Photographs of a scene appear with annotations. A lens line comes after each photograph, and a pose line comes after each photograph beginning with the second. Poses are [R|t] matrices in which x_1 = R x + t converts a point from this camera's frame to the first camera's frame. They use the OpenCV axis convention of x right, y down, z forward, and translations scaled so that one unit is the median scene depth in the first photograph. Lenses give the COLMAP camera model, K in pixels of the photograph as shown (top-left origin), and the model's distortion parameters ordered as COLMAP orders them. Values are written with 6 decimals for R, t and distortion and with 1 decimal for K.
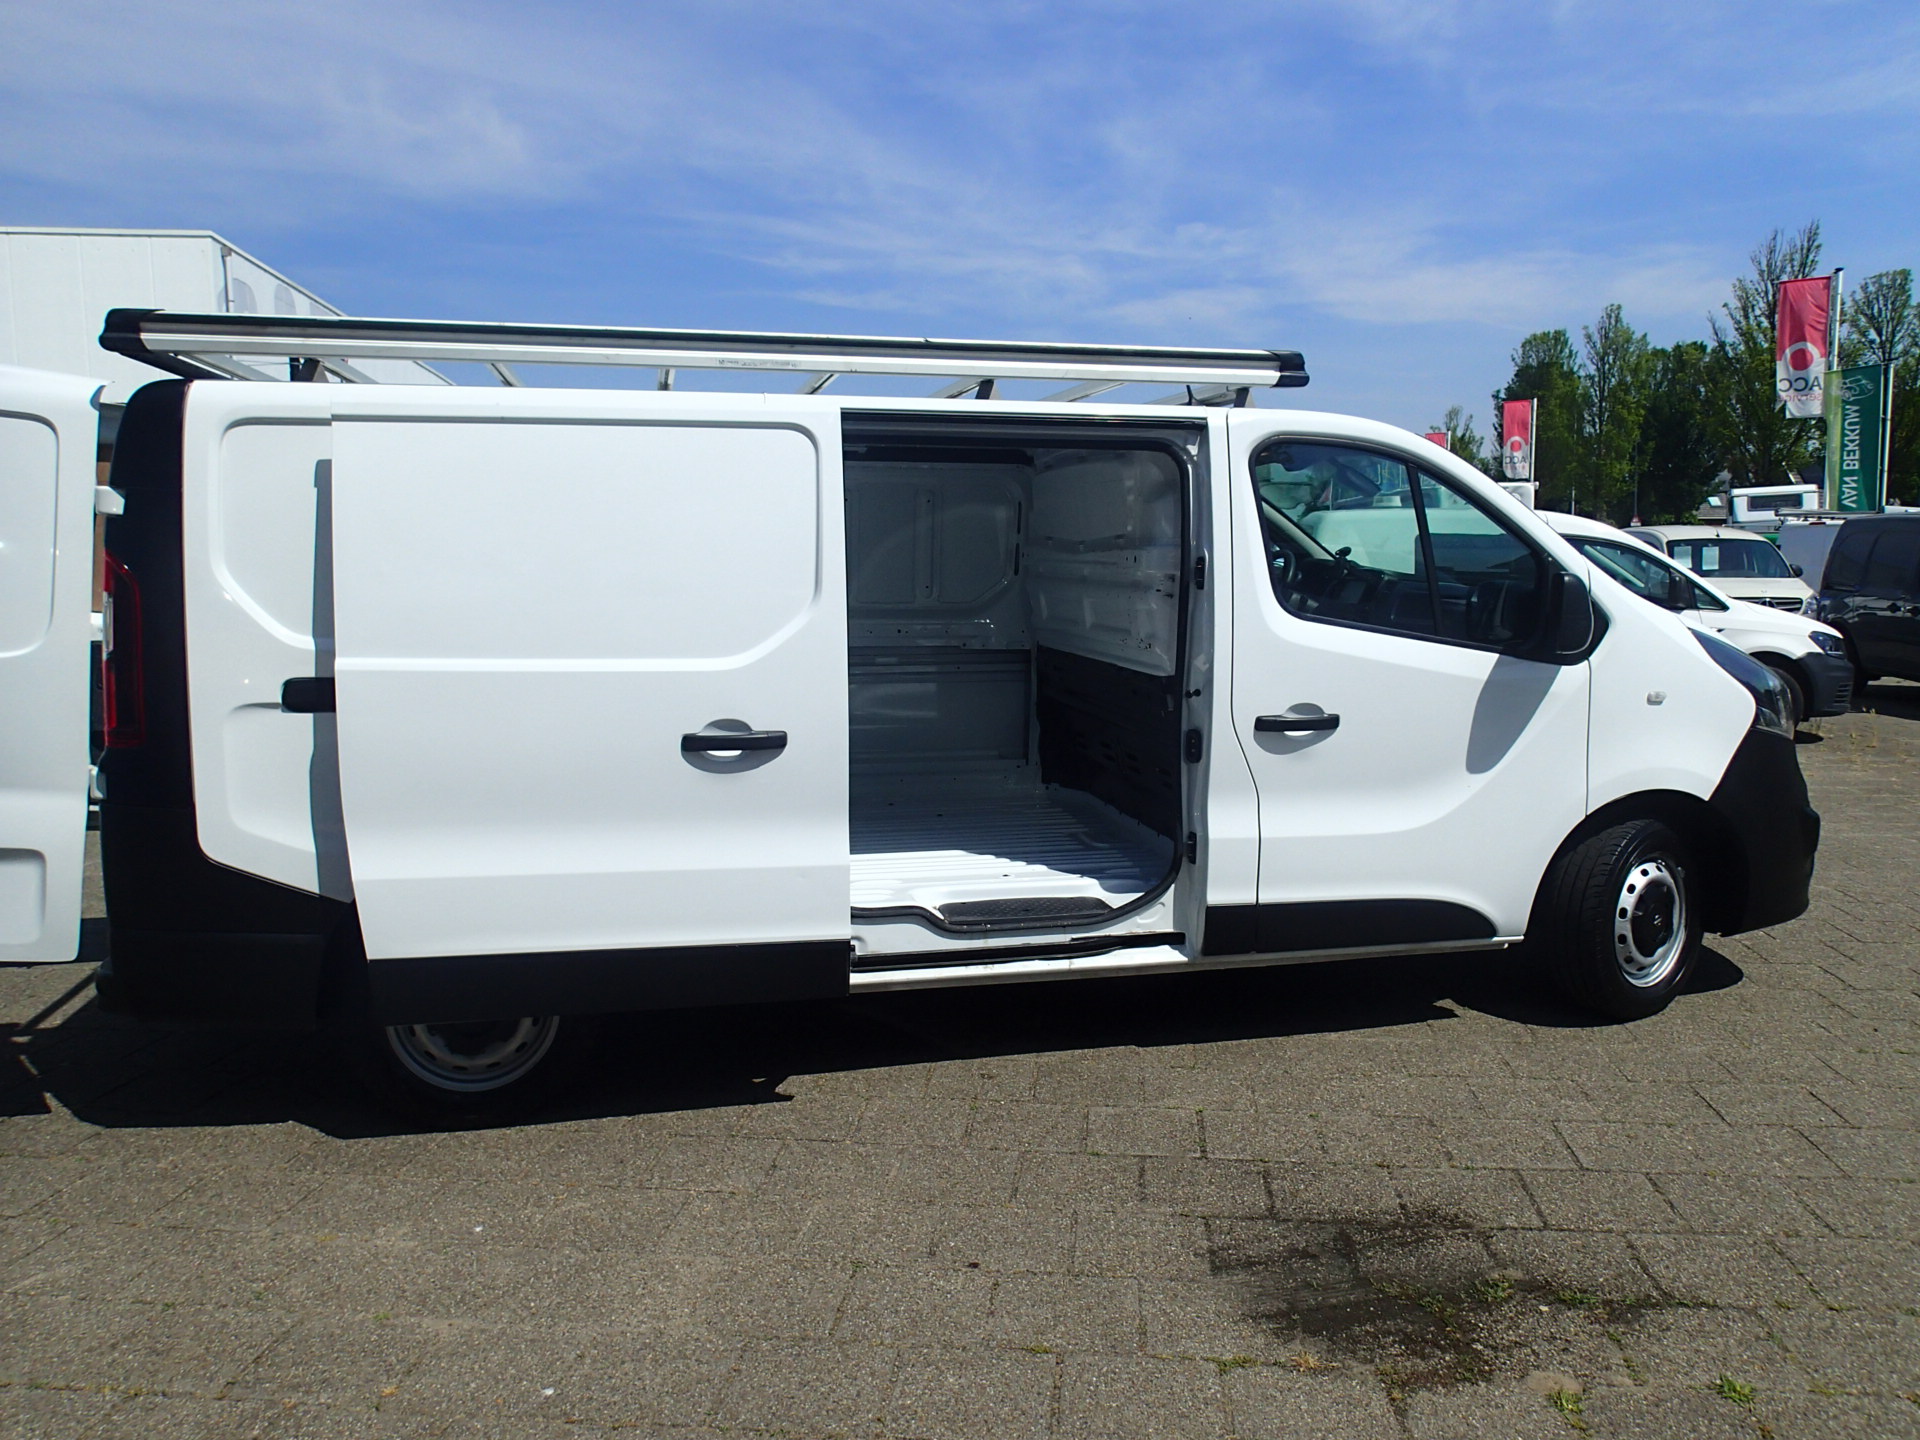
lens RADIAL K [[1425.1, 0, 963.4], [0, 1425.1, 715.5], [0, 0, 1]] dist [-0.001262, -0.002282]
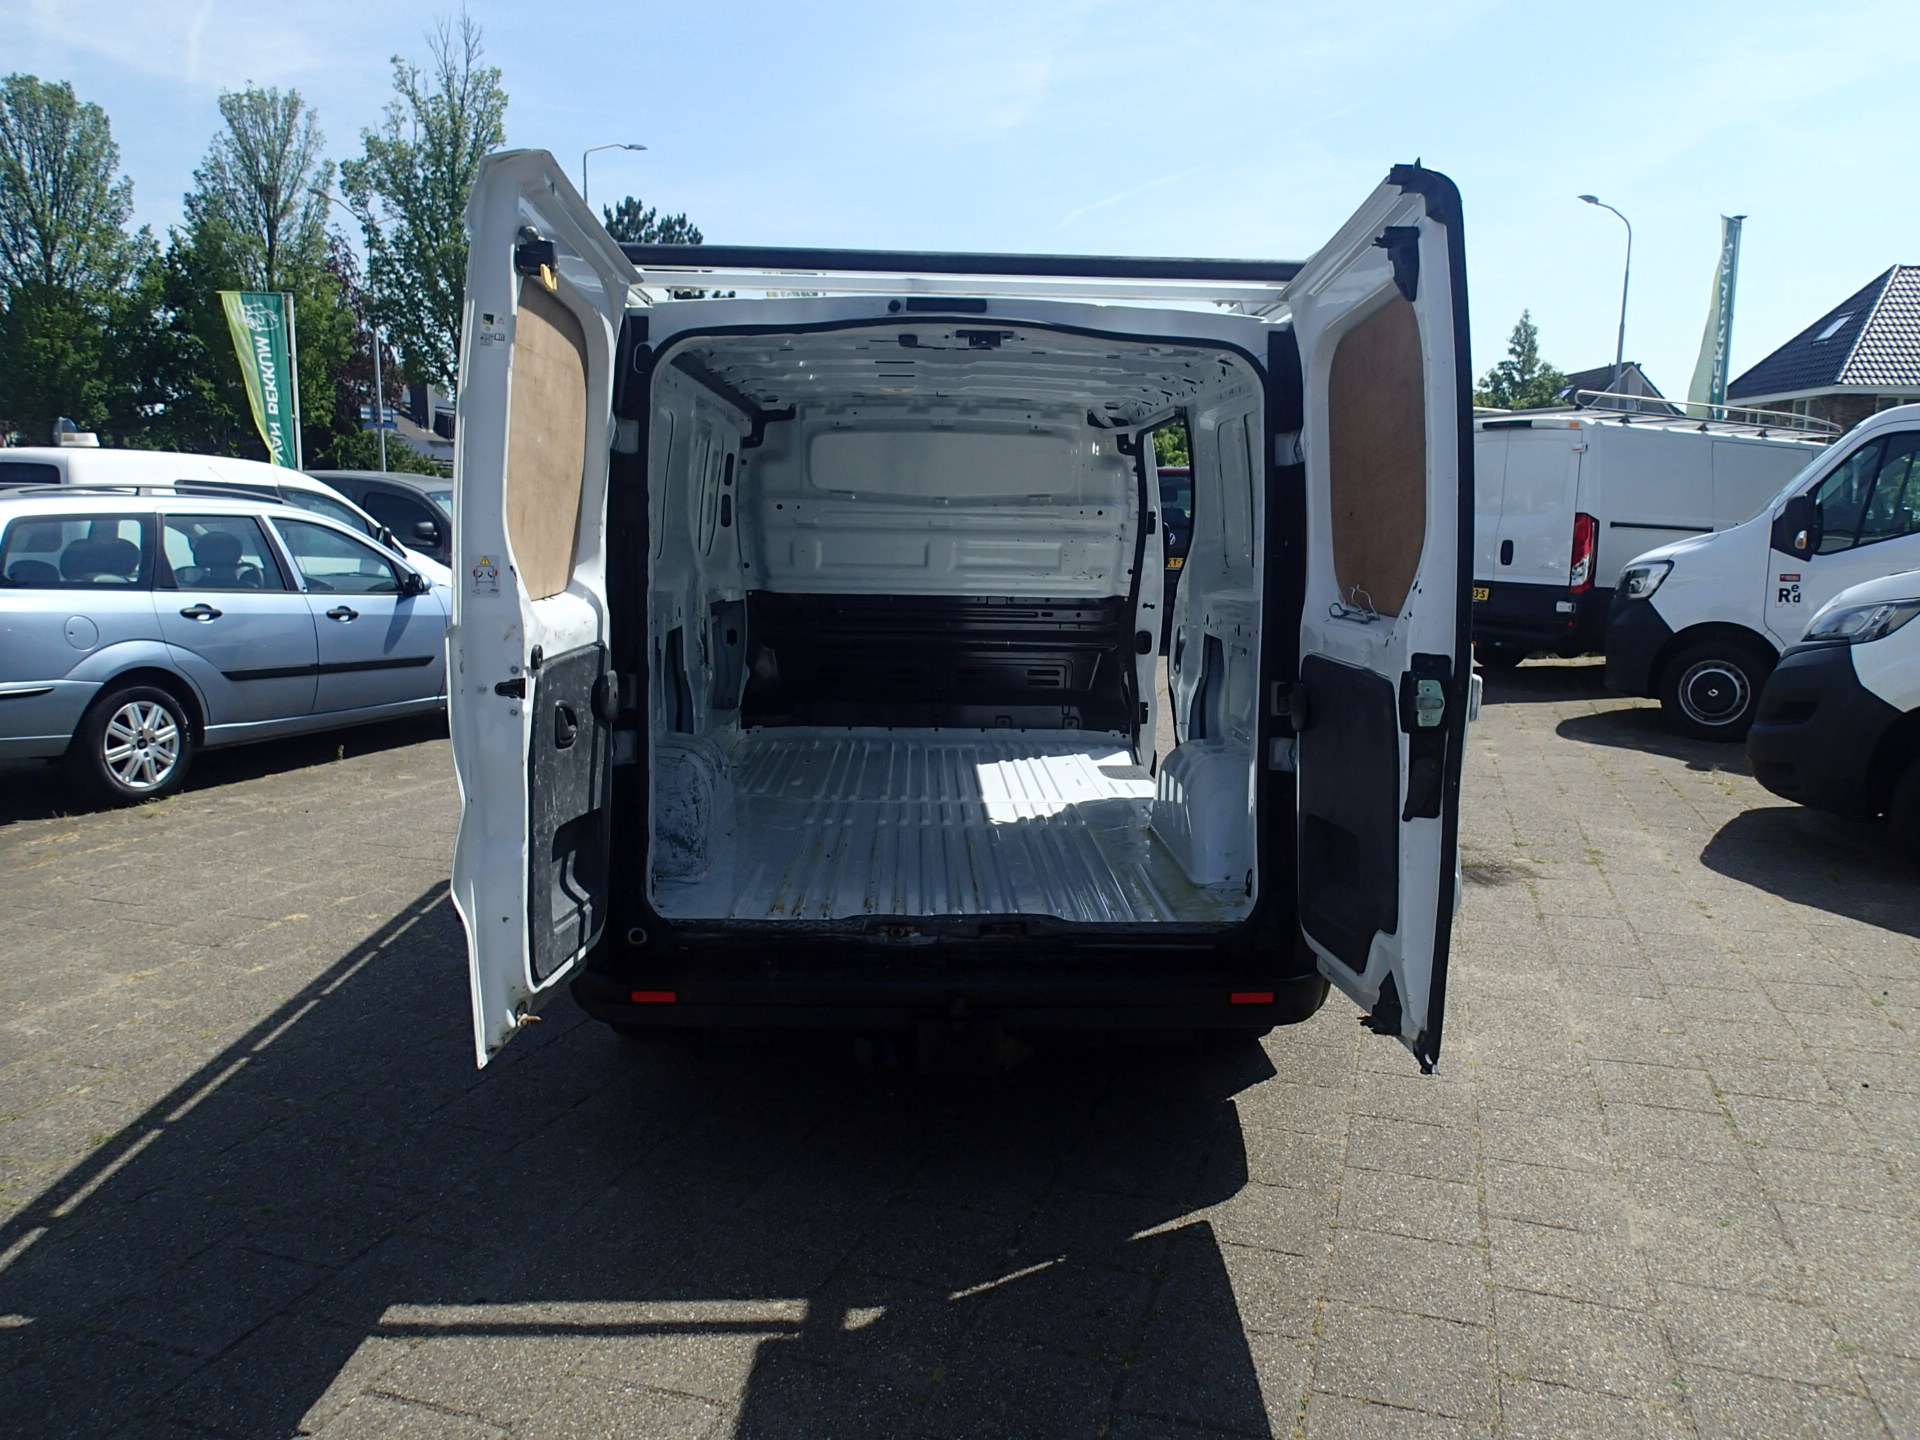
lens RADIAL K [[1425.7, 0, 969.7], [0, 1425.7, 722.2], [0, 0, 1]] dist [-0.003091, 0.004781]
pose [[0.183415, -0.134285, 0.973820, -1.300508], [0.098968, 0.988115, 0.117616, -0.087253], [-0.978041, 0.074805, 0.194525, 0.897593]]
